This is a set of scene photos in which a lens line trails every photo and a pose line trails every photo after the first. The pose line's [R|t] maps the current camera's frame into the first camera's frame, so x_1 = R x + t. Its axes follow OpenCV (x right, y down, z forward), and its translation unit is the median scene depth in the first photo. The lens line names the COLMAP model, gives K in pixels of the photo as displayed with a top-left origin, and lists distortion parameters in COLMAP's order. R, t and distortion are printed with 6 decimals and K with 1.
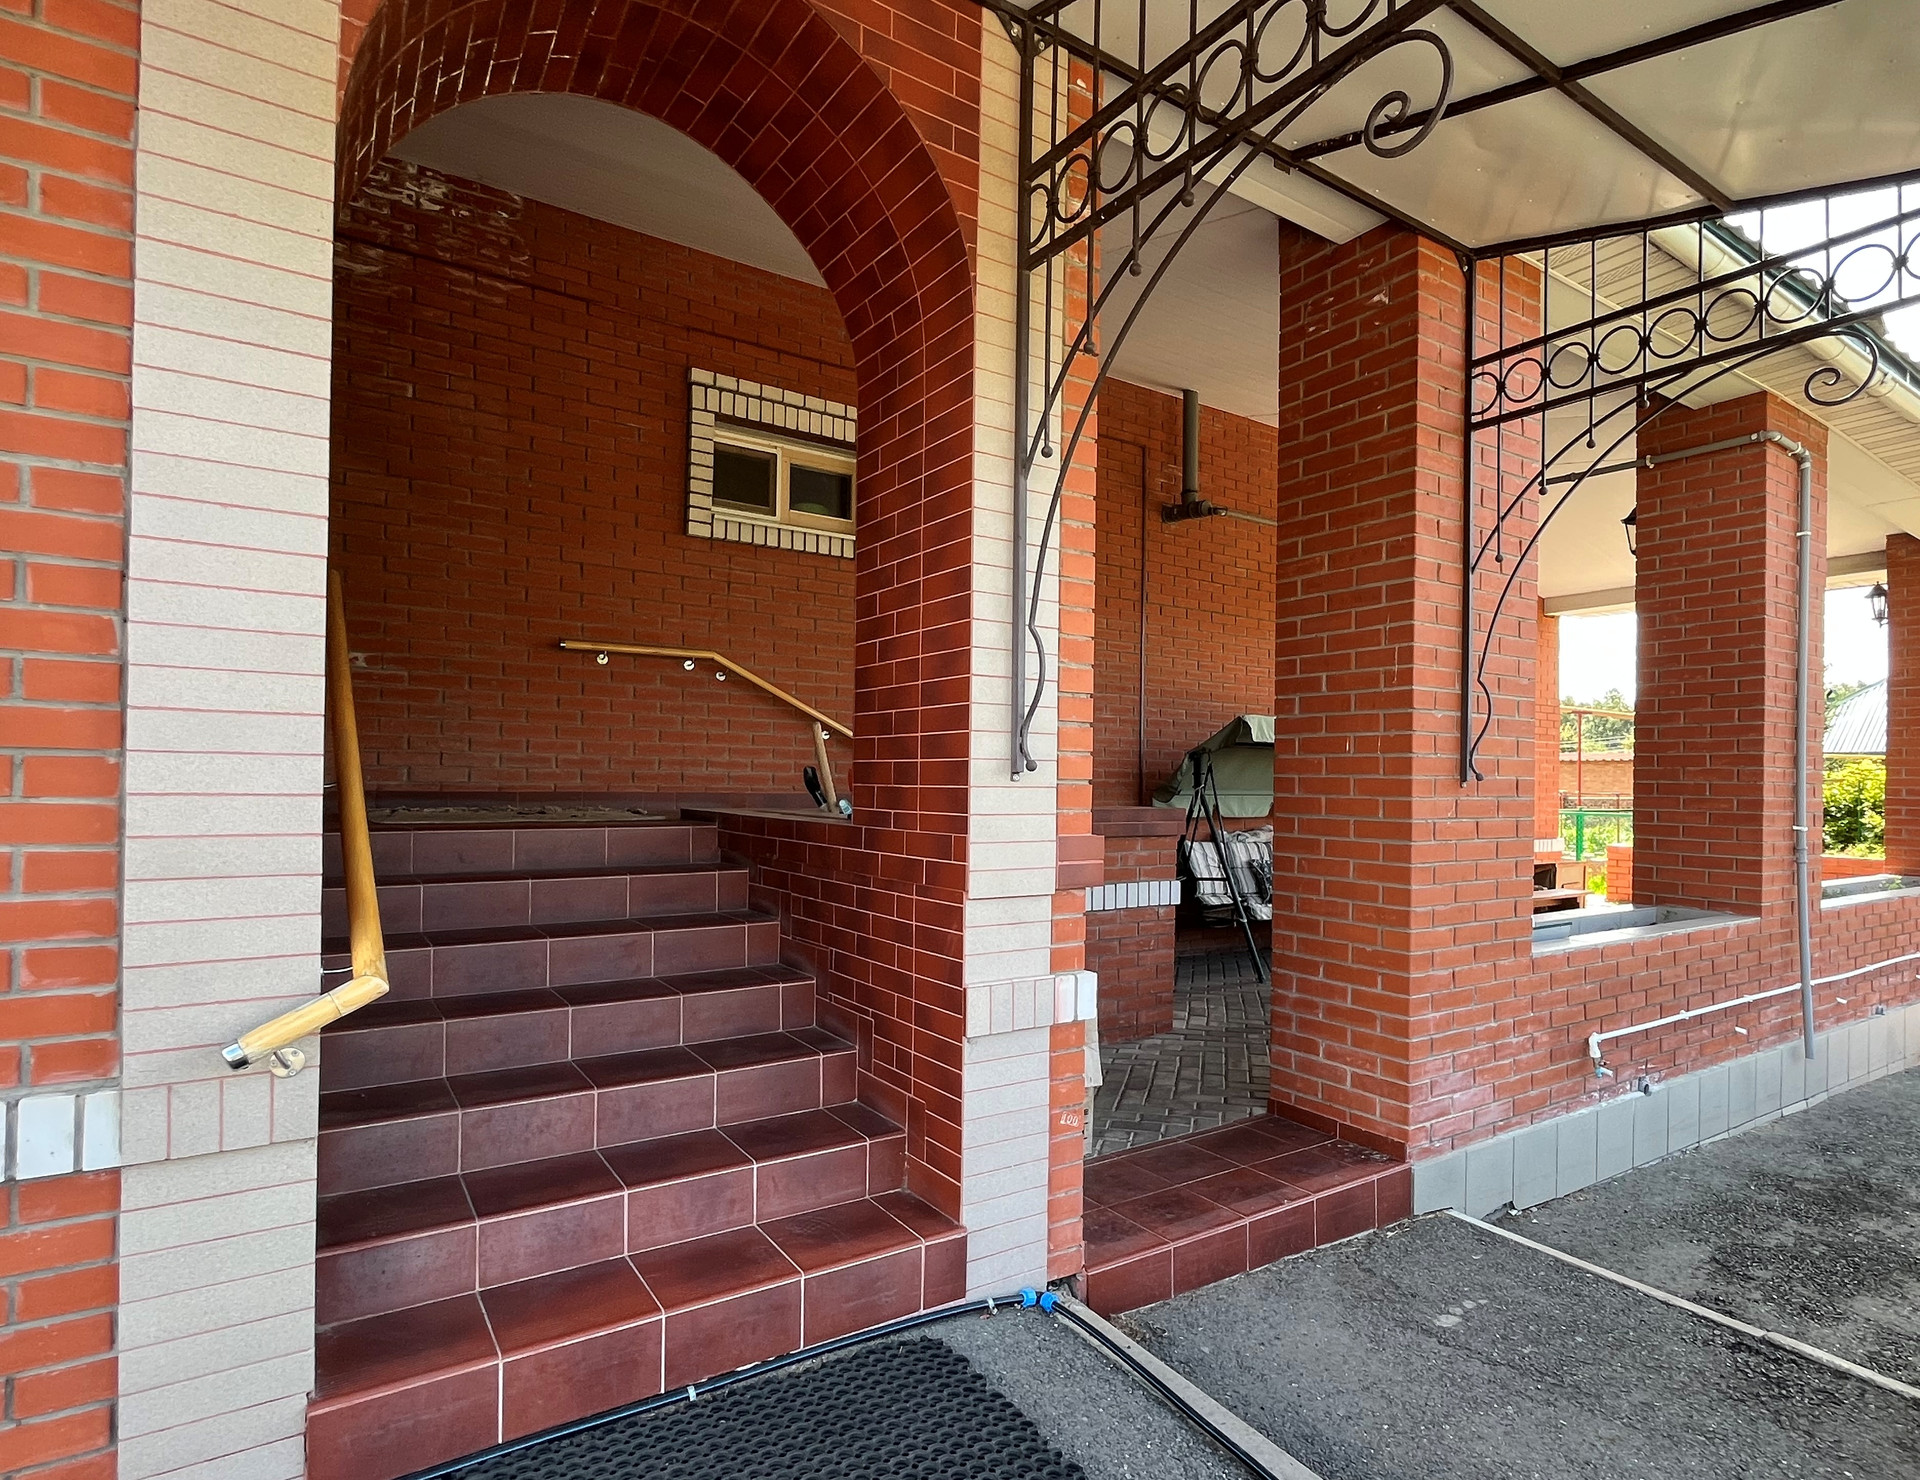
lens RADIAL K [[1048.3, 0, 1002.6], [0, 1048.3, 772.2], [0, 0, 1]] dist [-0.005743, -0.000145]
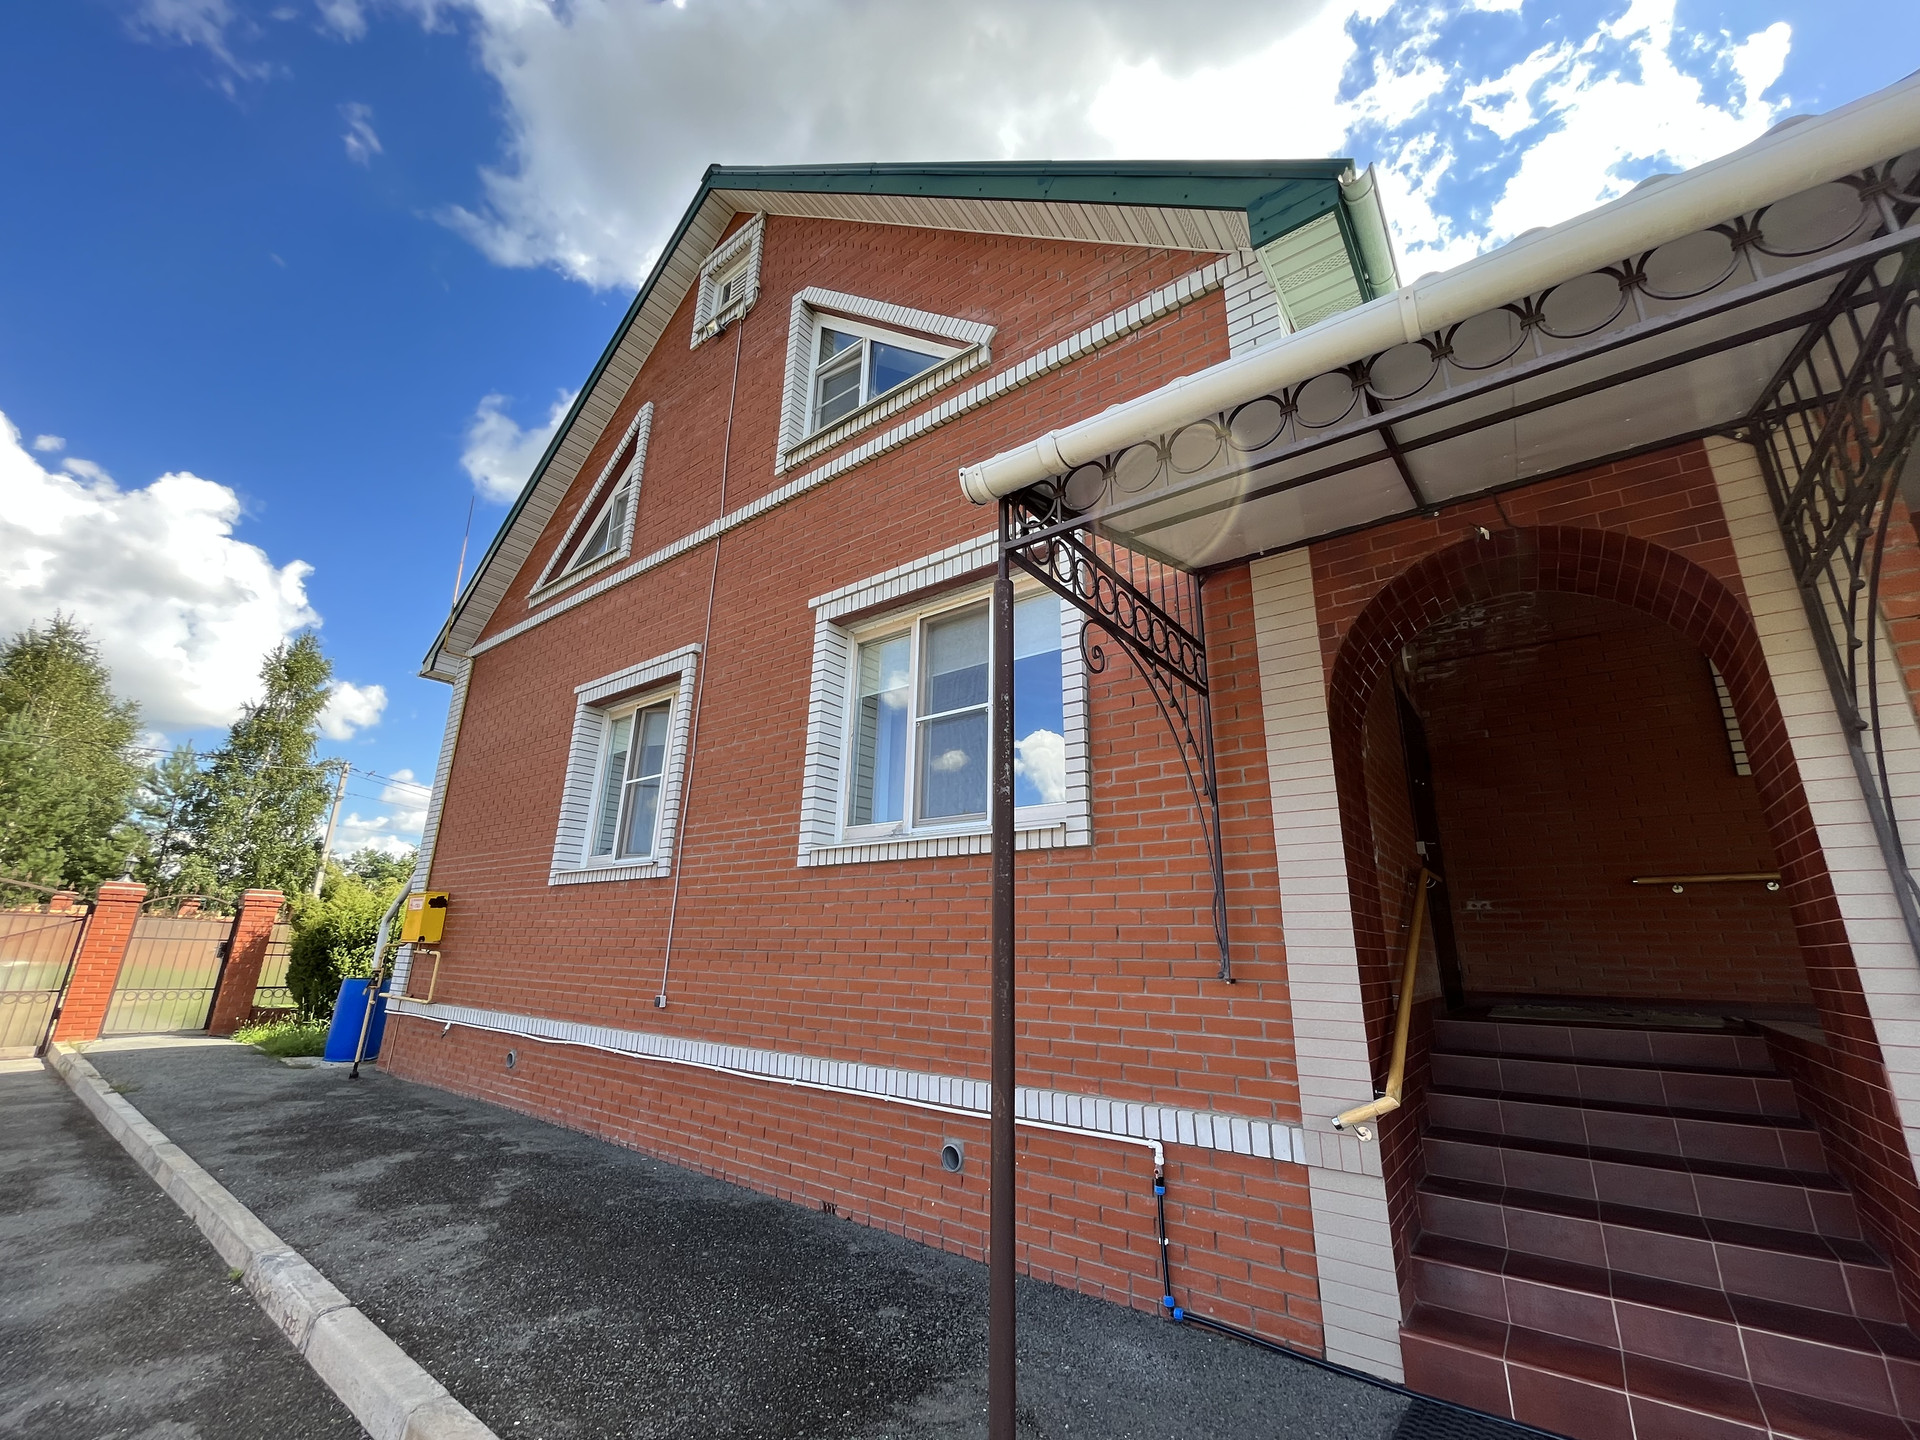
lens RADIAL K [[768.7, 0, 961.3], [0, 768.7, 724.9], [0, 0, 1]] dist [-0.004495, 0.000359]
pose [[0.305063, -0.275195, -0.911704, 0.609629], [-0.006865, 0.956678, -0.291067, -0.052988], [0.952308, 0.095052, 0.289958, -0.275095]]
